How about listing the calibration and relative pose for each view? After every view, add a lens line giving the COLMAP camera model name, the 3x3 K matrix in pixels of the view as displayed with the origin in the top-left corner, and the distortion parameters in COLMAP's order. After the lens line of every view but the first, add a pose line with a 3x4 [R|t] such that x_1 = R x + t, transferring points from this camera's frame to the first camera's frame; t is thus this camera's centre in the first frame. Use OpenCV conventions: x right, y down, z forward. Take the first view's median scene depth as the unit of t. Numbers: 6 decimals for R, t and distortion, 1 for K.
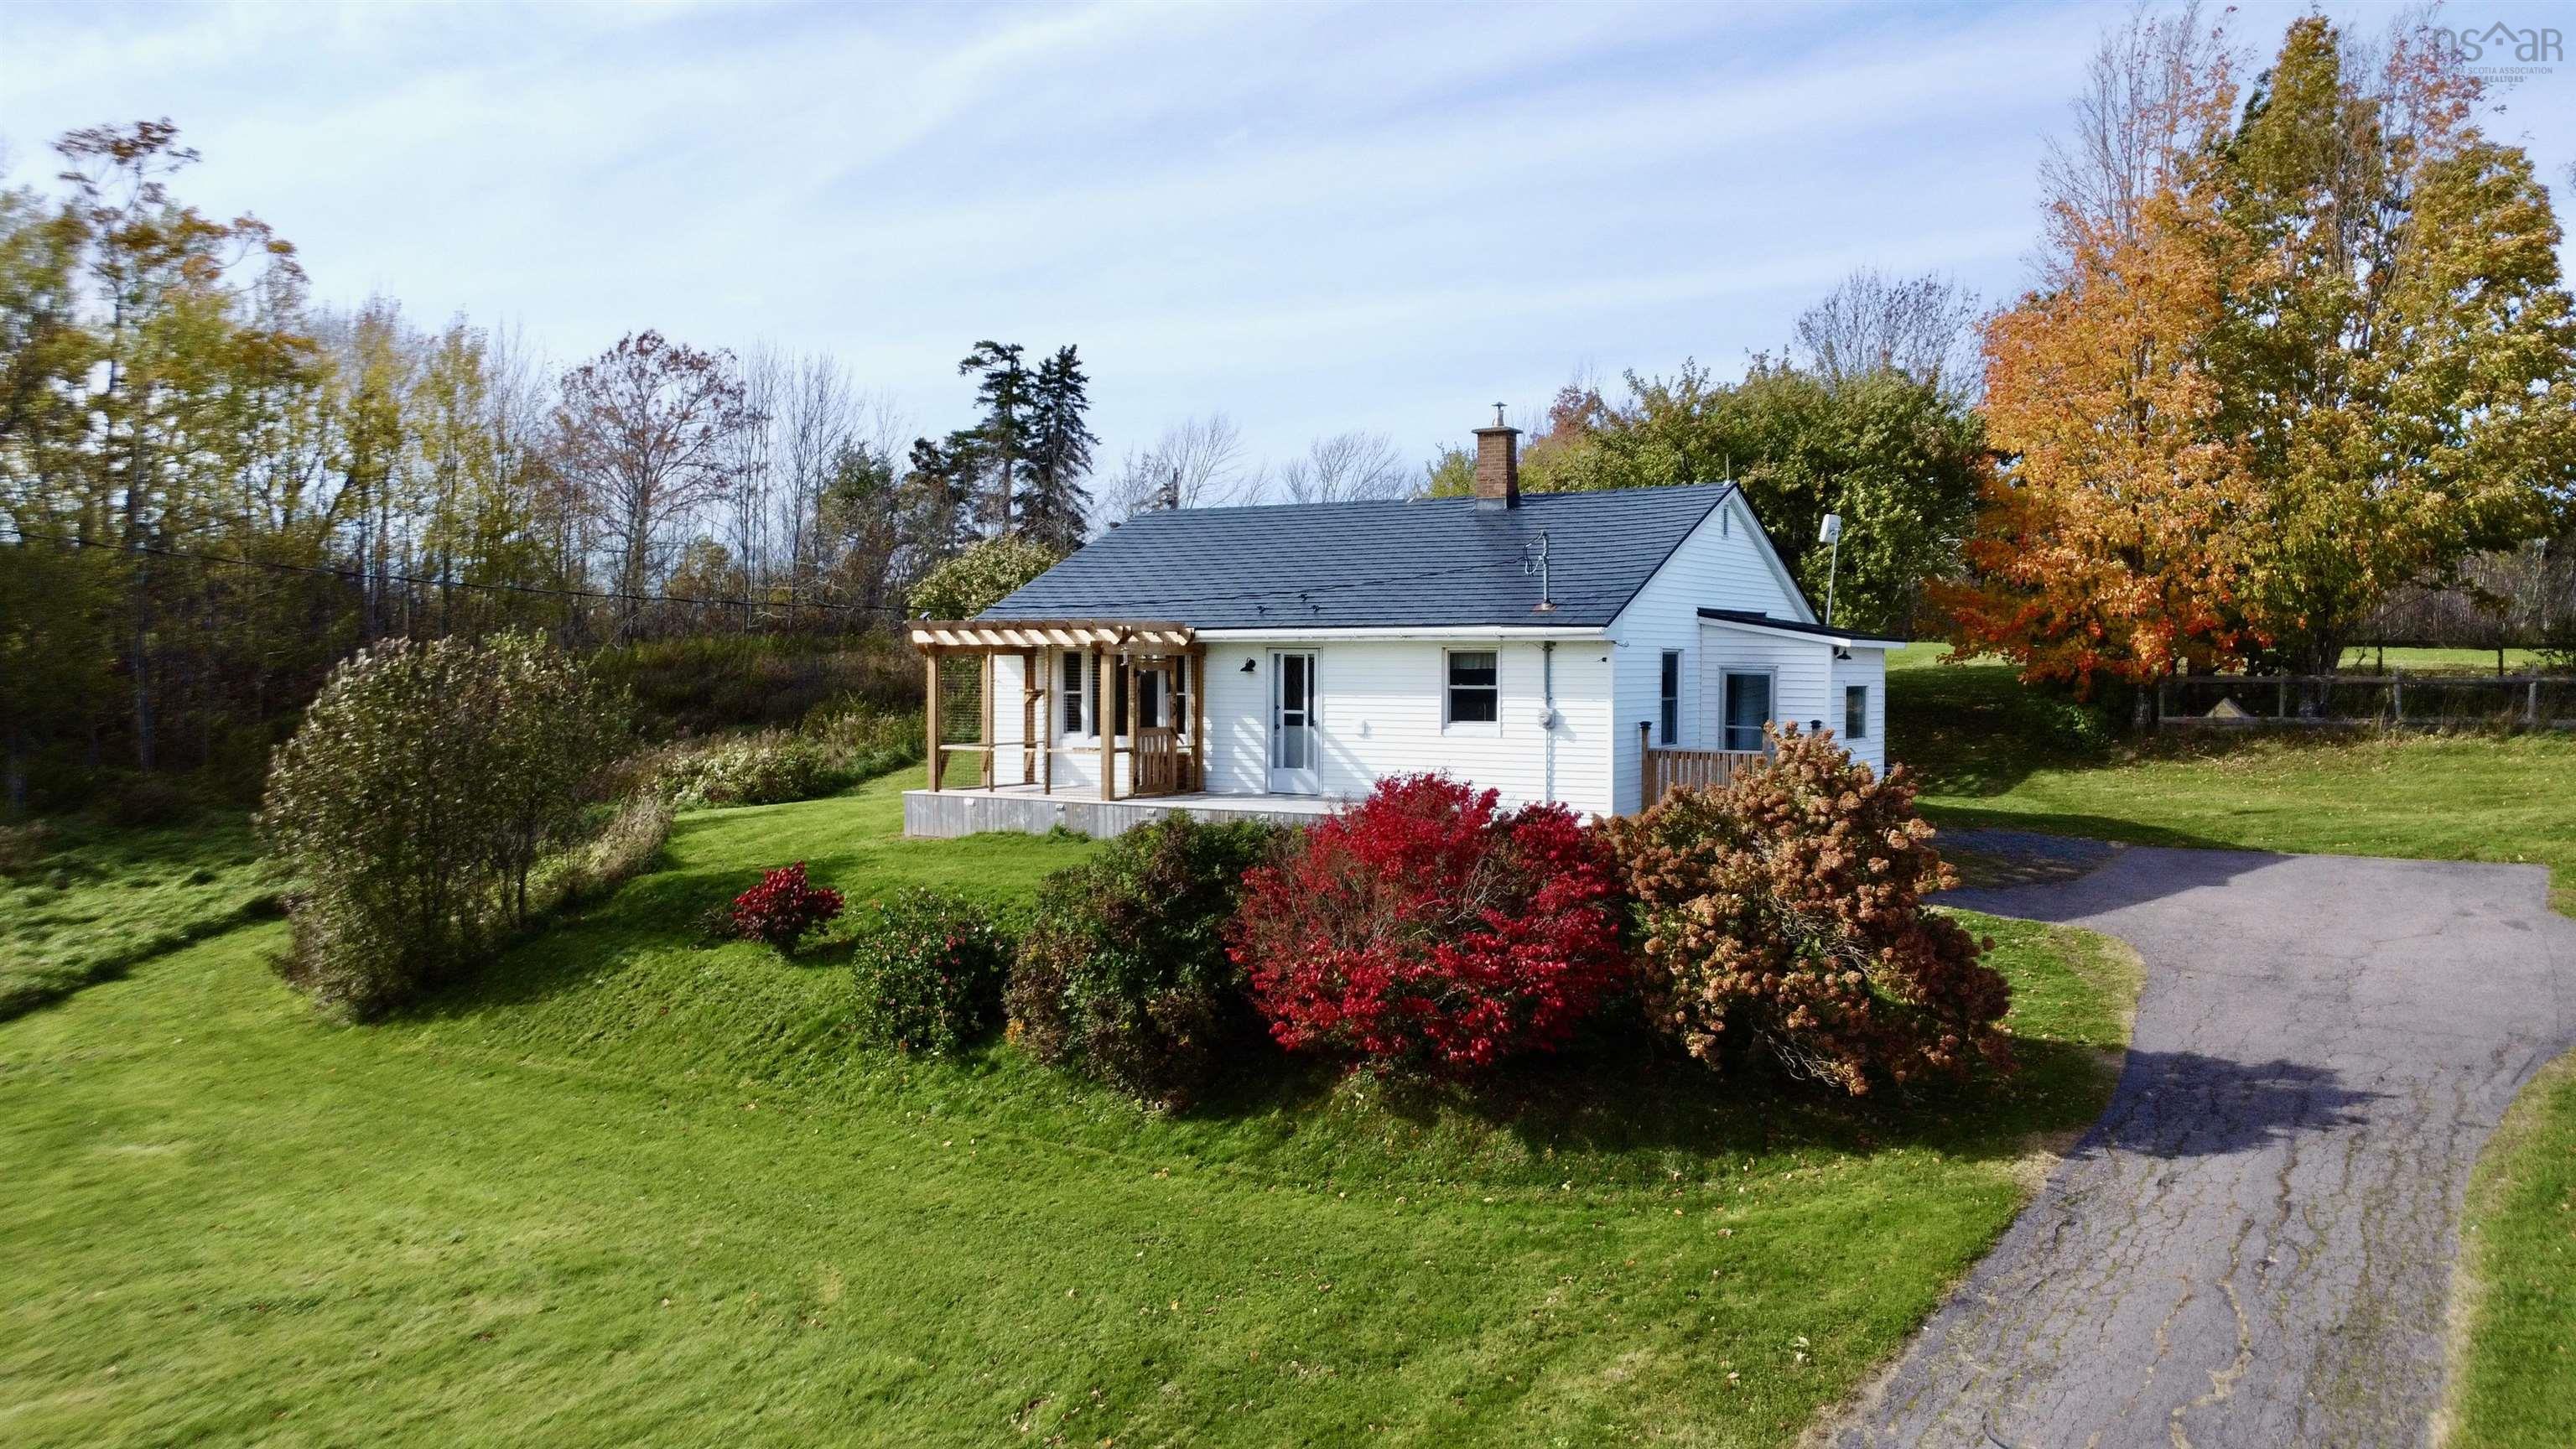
lens RADIAL K [[1886.4, 0, 1272.7], [0, 1886.4, 684.1], [0, 0, 1]] dist [-0.023675, -0.024504]
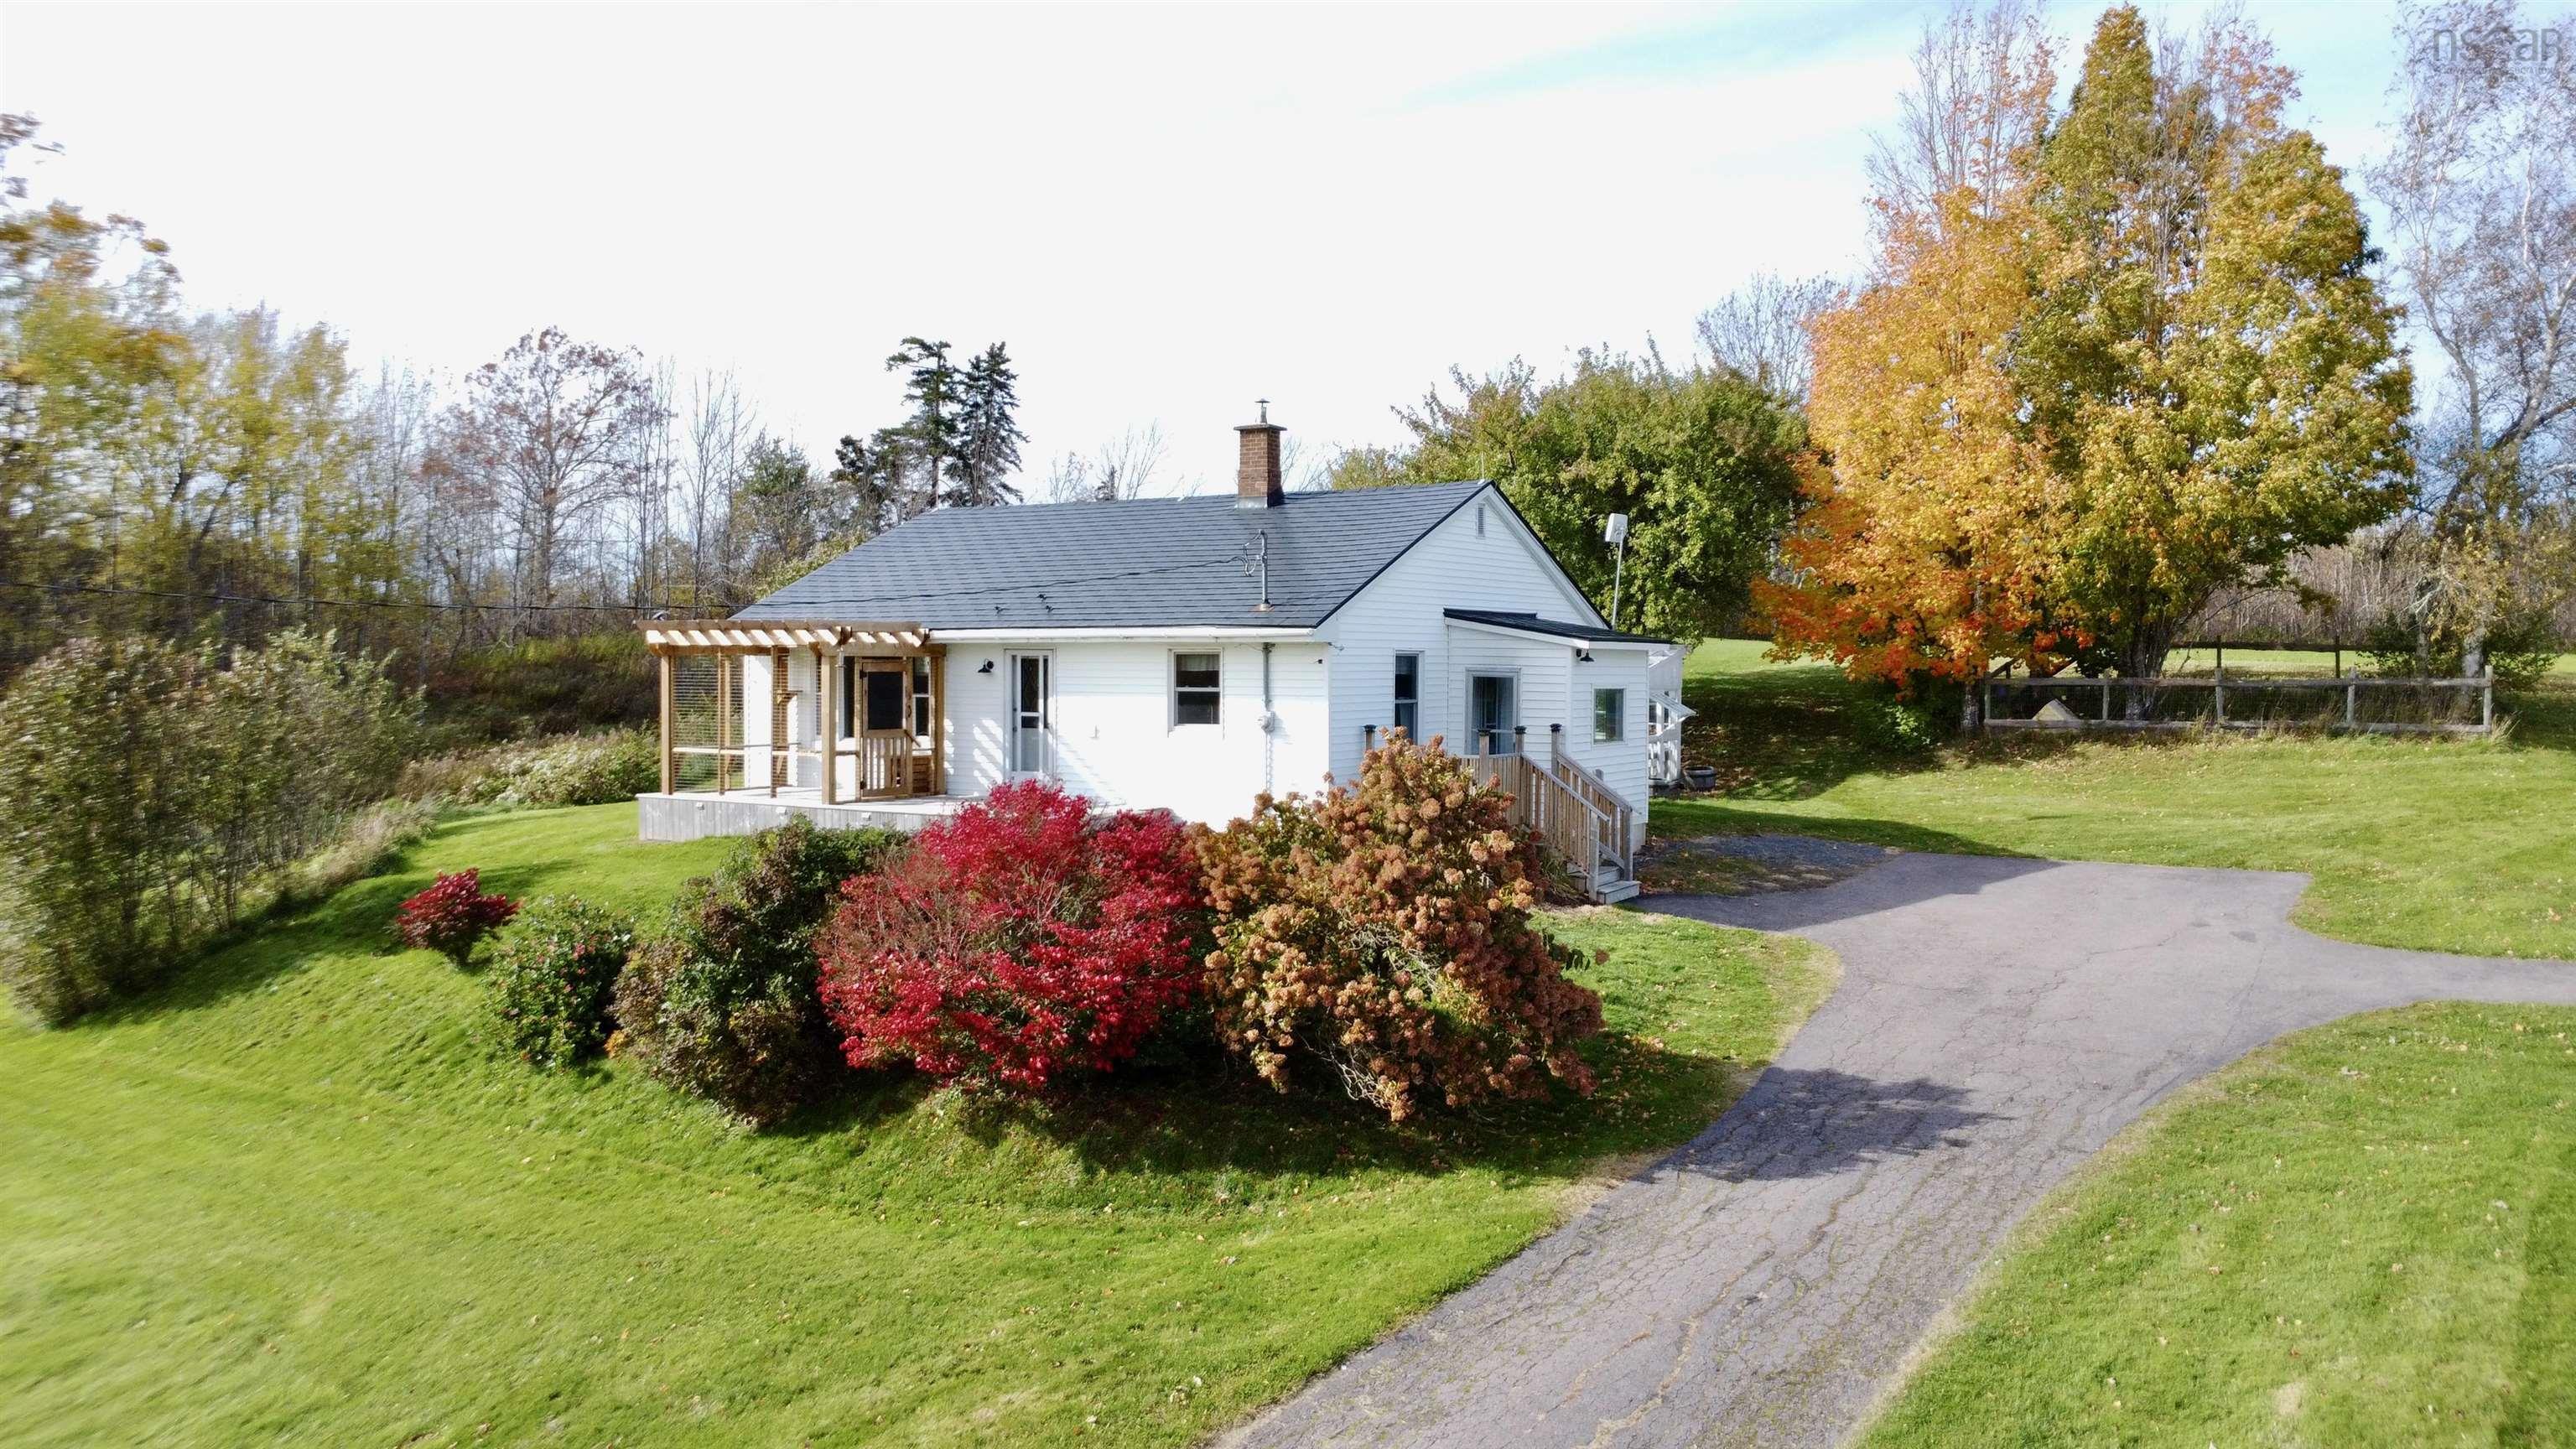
lens RADIAL K [[1886.4, 0, 1272.7], [0, 1886.4, 684.1], [0, 0, 1]] dist [-0.023675, -0.024504]
pose [[0.999991, 0.001687, 0.003866, 0.136989], [-0.001690, 0.999998, 0.000676, -0.001703], [-0.003865, -0.000682, 0.999992, 0.020535]]
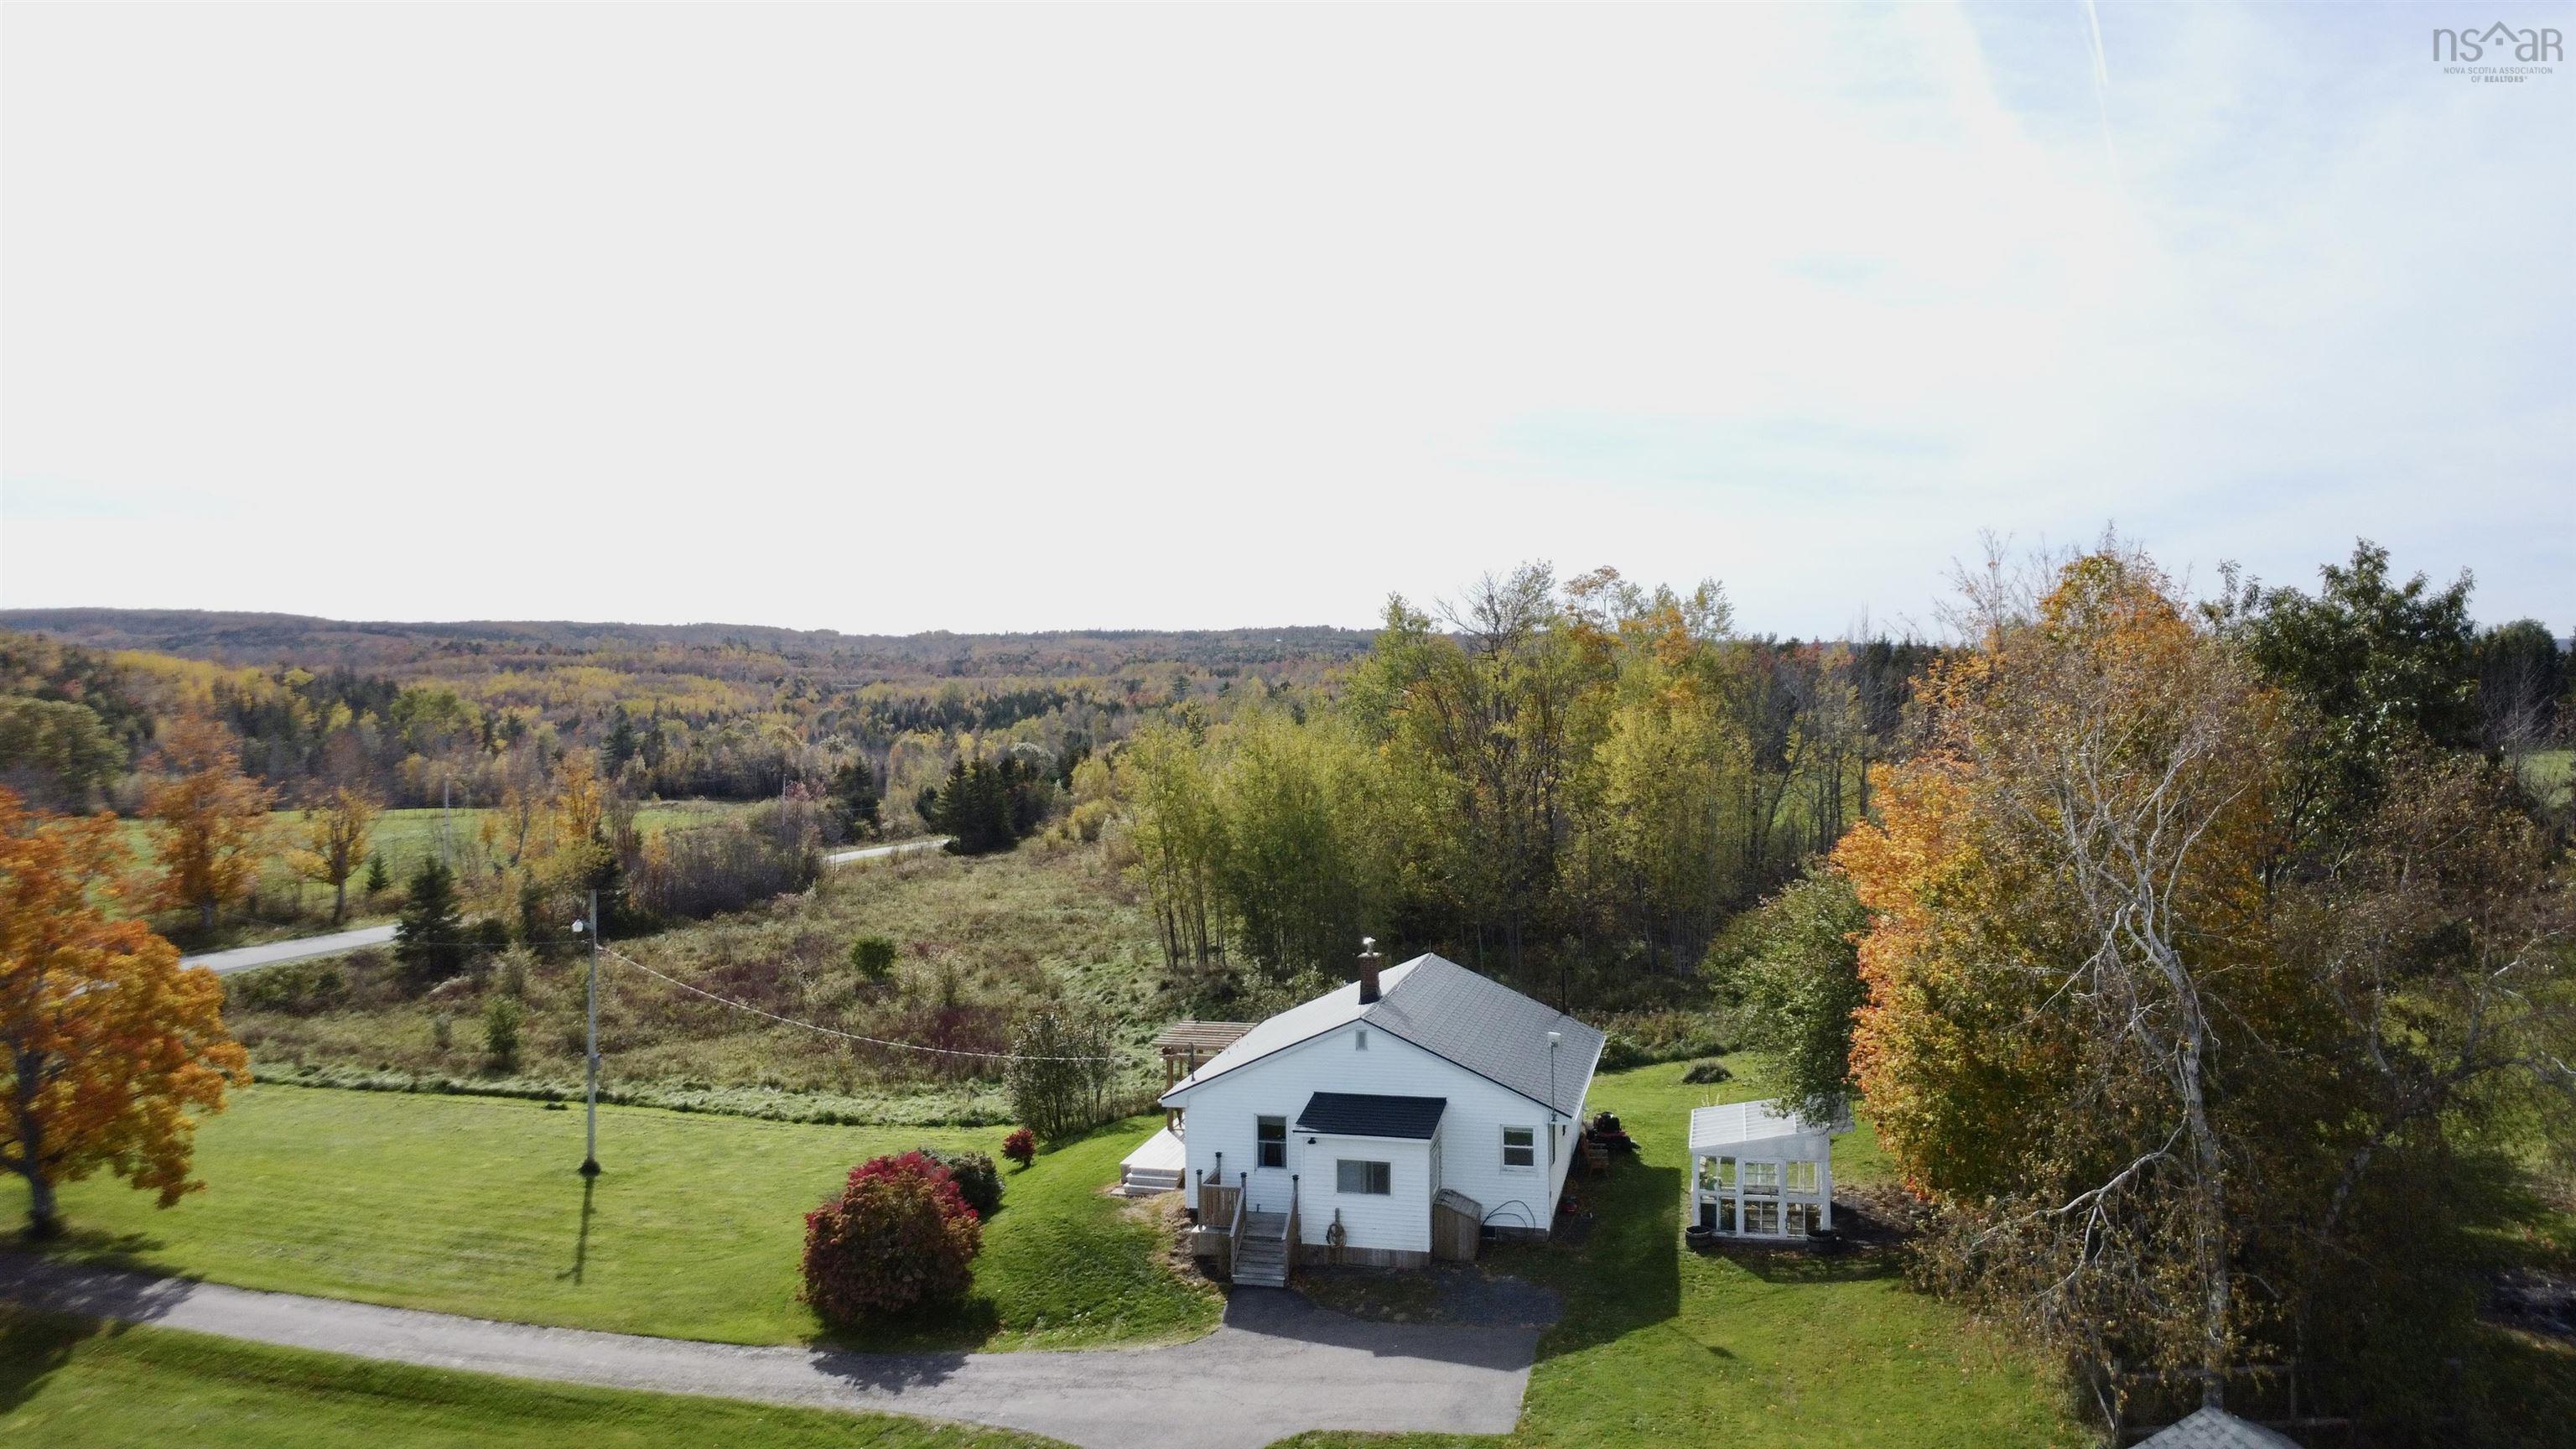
lens RADIAL K [[1886.4, 0, 1272.7], [0, 1886.4, 684.1], [0, 0, 1]] dist [-0.023675, -0.024504]
pose [[0.308659, -0.000543, -0.951173, 1.872389], [-0.004935, 0.999985, -0.002173, -0.412827], [0.951160, 0.005365, 0.308652, 0.457250]]
